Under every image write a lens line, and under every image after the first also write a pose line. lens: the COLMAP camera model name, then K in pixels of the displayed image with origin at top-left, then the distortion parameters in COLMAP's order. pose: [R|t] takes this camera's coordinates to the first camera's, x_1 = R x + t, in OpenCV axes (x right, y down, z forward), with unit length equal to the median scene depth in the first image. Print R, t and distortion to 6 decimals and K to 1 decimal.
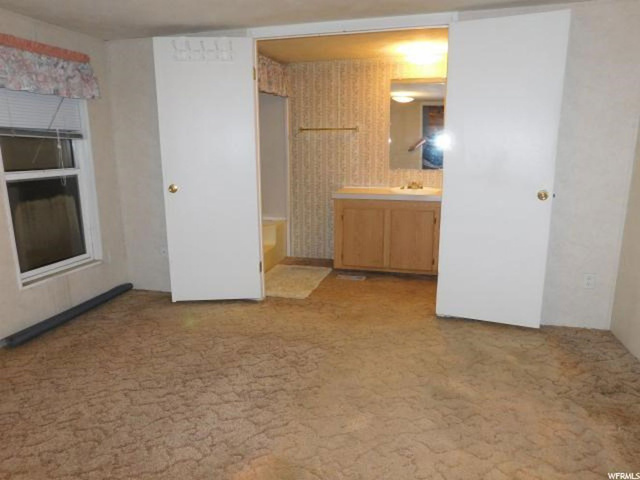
lens RADIAL K [[443.9, 0, 320.1], [0, 443.9, 239.9], [0, 0, 1]] dist [-0.066012, 0.056027]
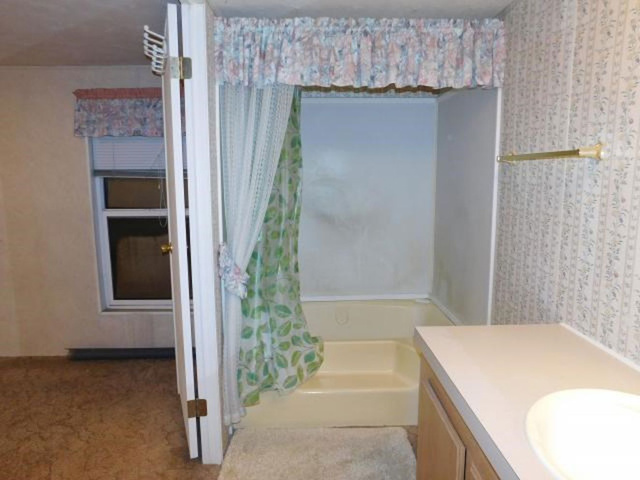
lens RADIAL K [[443.9, 0, 319.5], [0, 443.9, 239.8], [0, 0, 1]] dist [-0.066012, 0.056027]
pose [[0.279639, 0.143701, -0.949290, 0.487689], [-0.201491, 0.975501, 0.088314, -0.271961], [0.938724, 0.166578, 0.301743, 1.116388]]
